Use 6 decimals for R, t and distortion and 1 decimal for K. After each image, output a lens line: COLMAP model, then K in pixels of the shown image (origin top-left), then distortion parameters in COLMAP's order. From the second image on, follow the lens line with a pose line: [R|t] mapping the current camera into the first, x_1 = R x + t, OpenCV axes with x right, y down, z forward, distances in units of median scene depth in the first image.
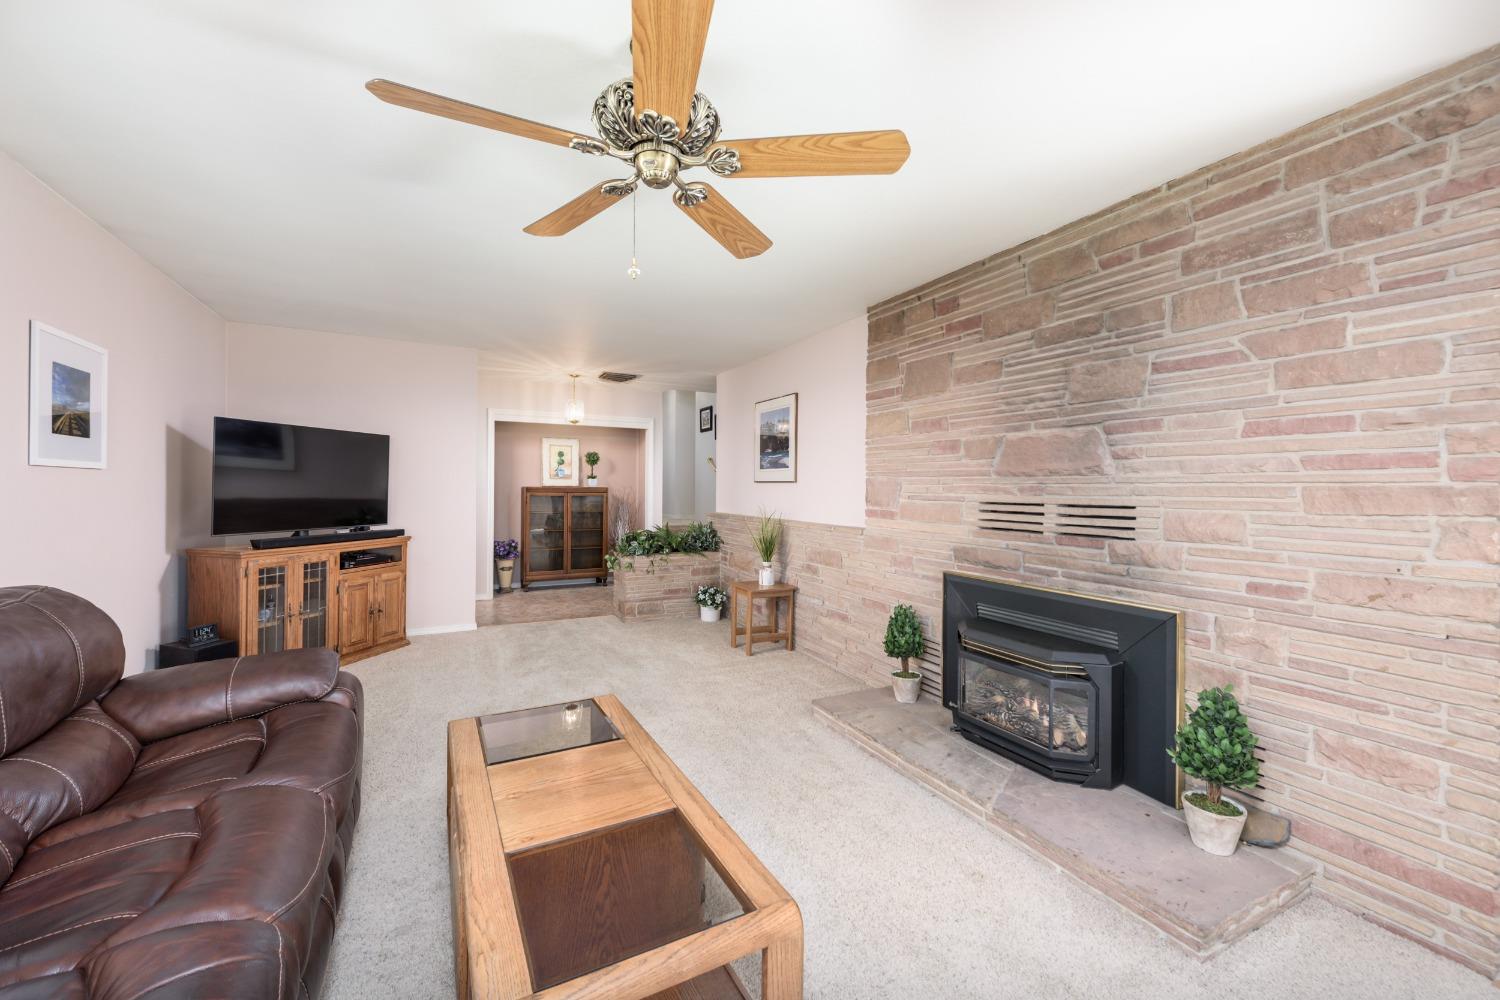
lens RADIAL K [[589.2, 0, 746.8], [0, 589.2, 487.9], [0, 0, 1]] dist [0.002506, -0.000152]
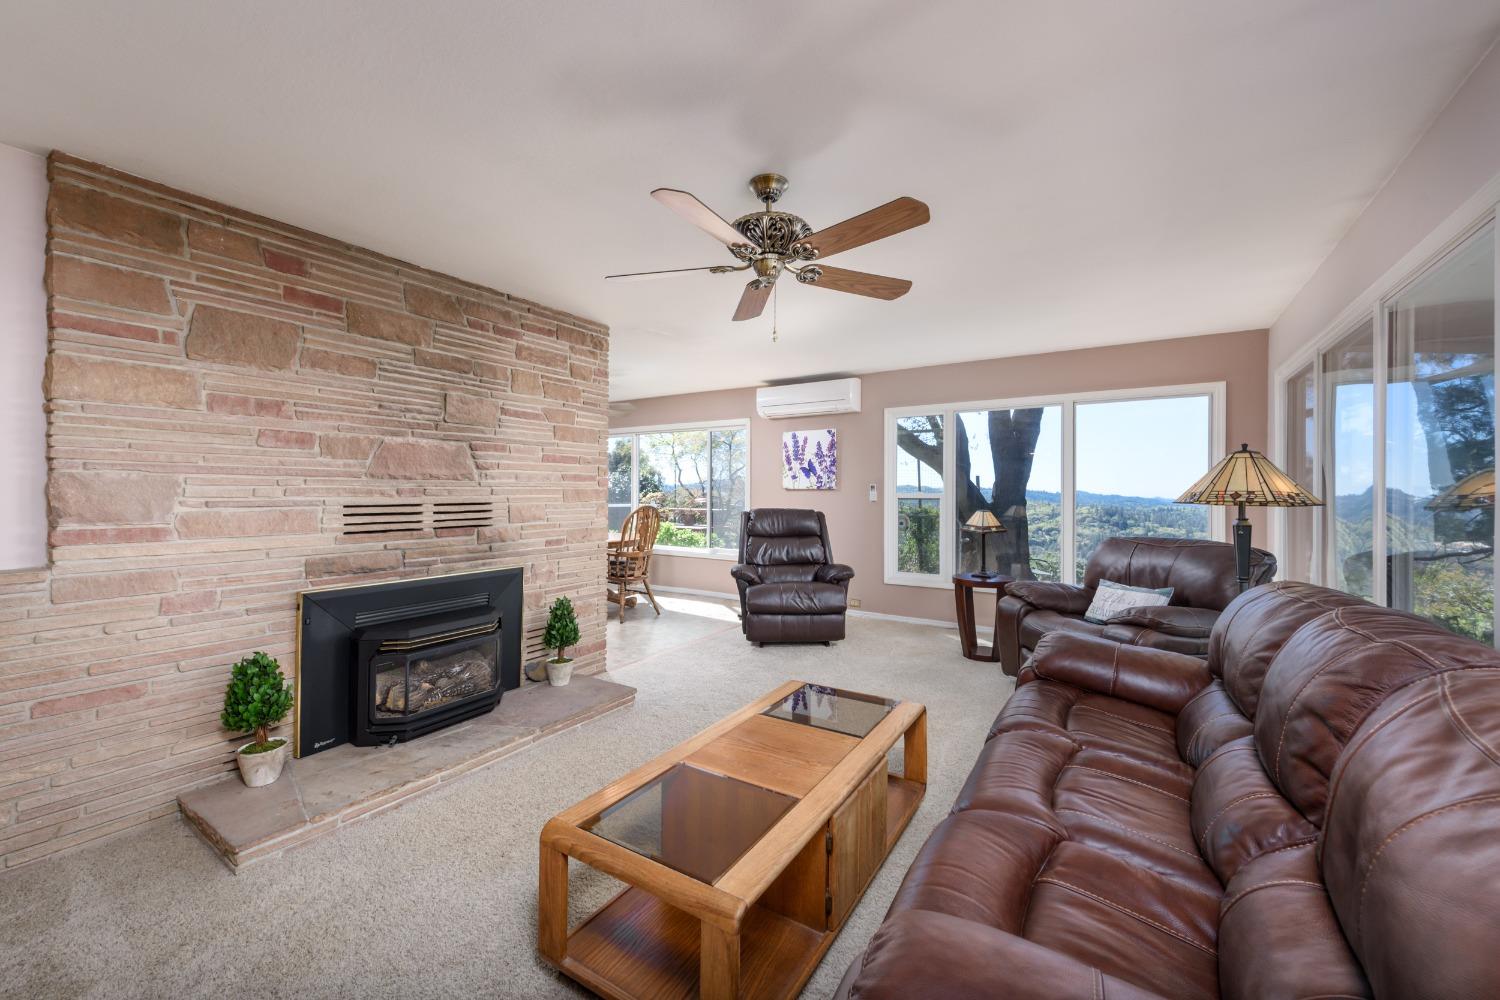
lens RADIAL K [[589.2, 0, 747.1], [0, 589.2, 493.2], [0, 0, 1]] dist [0.002506, -0.000152]
pose [[-0.496868, -0.007311, 0.867795, -0.821577], [0.000009, 0.999964, 0.008429, -0.003343], [-0.867826, 0.004196, -0.496850, 1.051918]]
